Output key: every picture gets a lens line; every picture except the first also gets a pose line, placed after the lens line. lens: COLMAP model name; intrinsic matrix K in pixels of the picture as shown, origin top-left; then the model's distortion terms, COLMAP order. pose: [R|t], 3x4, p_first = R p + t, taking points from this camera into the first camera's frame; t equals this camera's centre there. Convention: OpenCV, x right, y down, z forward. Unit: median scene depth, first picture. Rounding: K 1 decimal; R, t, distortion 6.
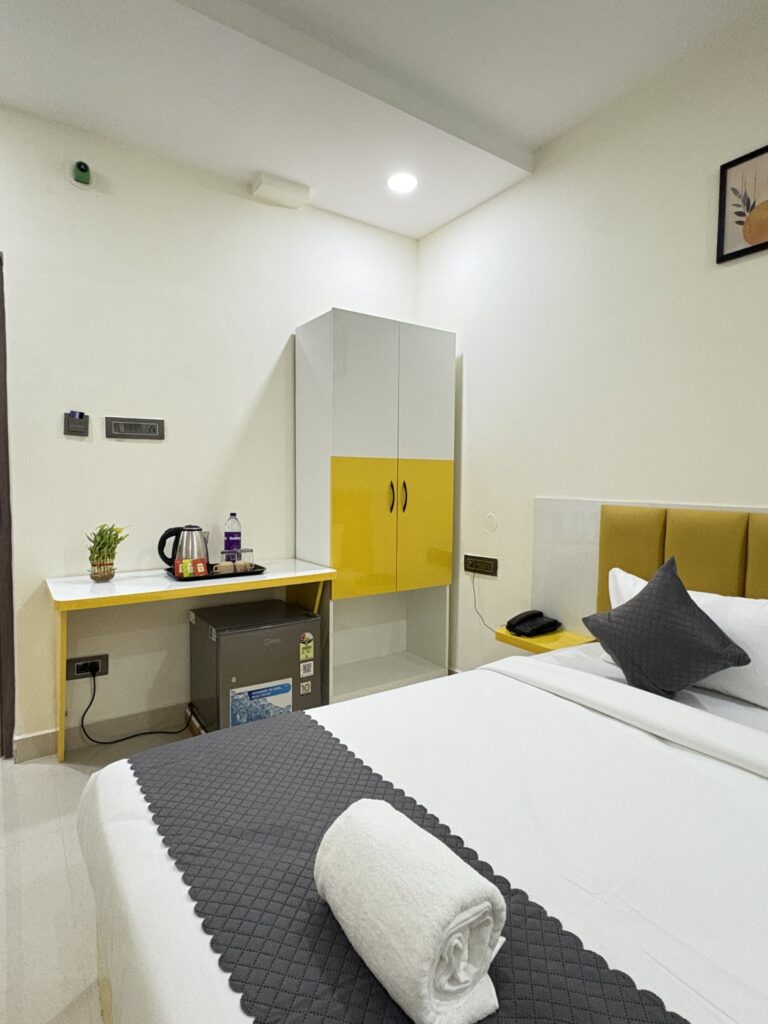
lens RADIAL K [[546.7, 0, 384.4], [0, 546.7, 511.0], [0, 0, 1]] dist [0.001883, 0.000514]
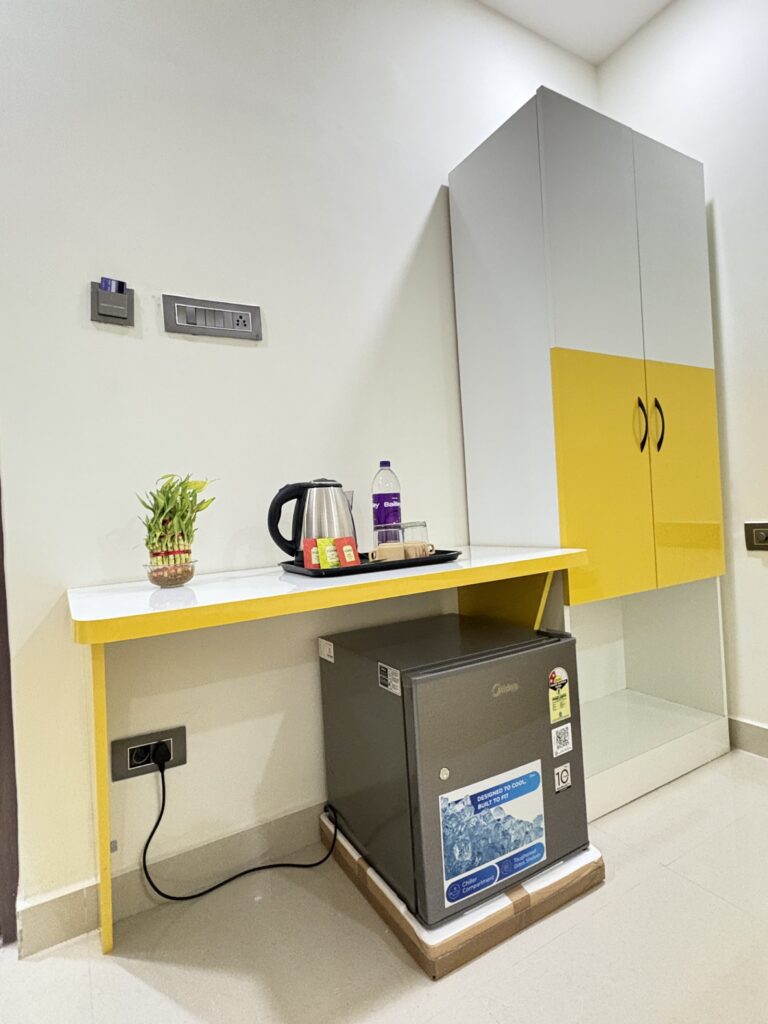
lens RADIAL K [[546.7, 0, 384.4], [0, 546.7, 511.0], [0, 0, 1]] dist [0.001883, 0.000514]
pose [[0.995645, -0.067694, -0.064099, -0.263230], [0.064102, 0.996341, -0.056525, 0.094201], [0.067691, 0.052170, 0.996341, 0.469669]]
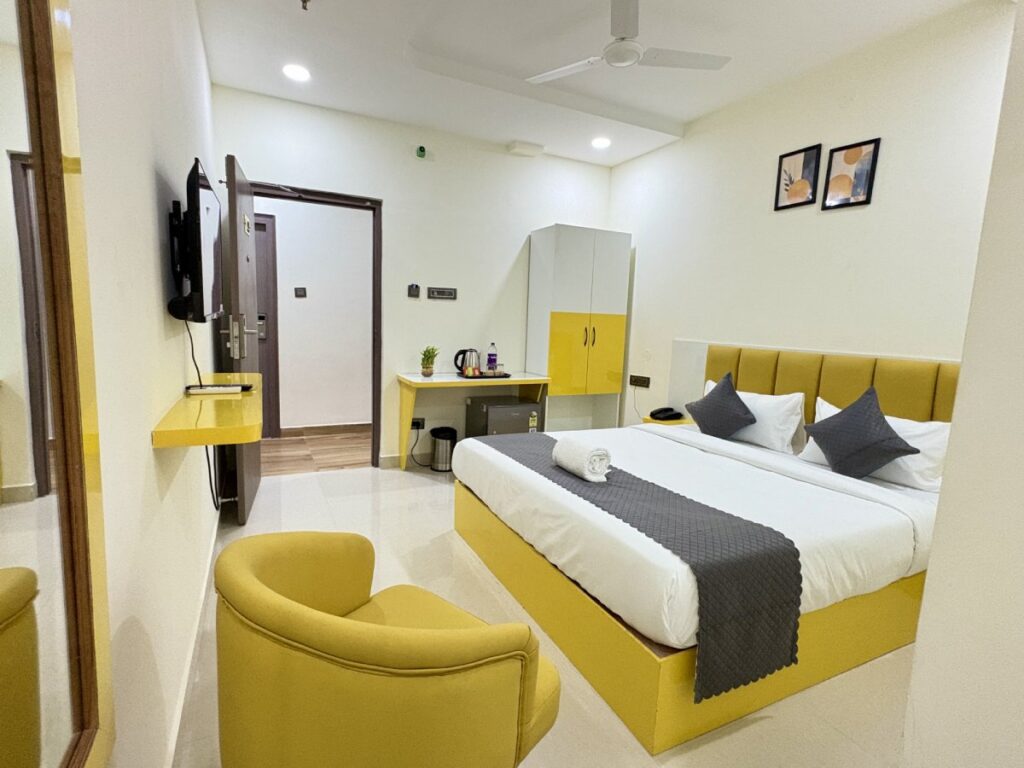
lens RADIAL K [[502.6, 0, 512.0], [0, 502.6, 384.0], [0, 0, 1]] dist [-0.000425, 0.000004]
pose [[0.990001, 0.045110, -0.133656, 0.002803], [-0.036122, 0.996968, 0.068925, 0.023486], [0.136360, -0.063408, 0.988628, -0.624879]]
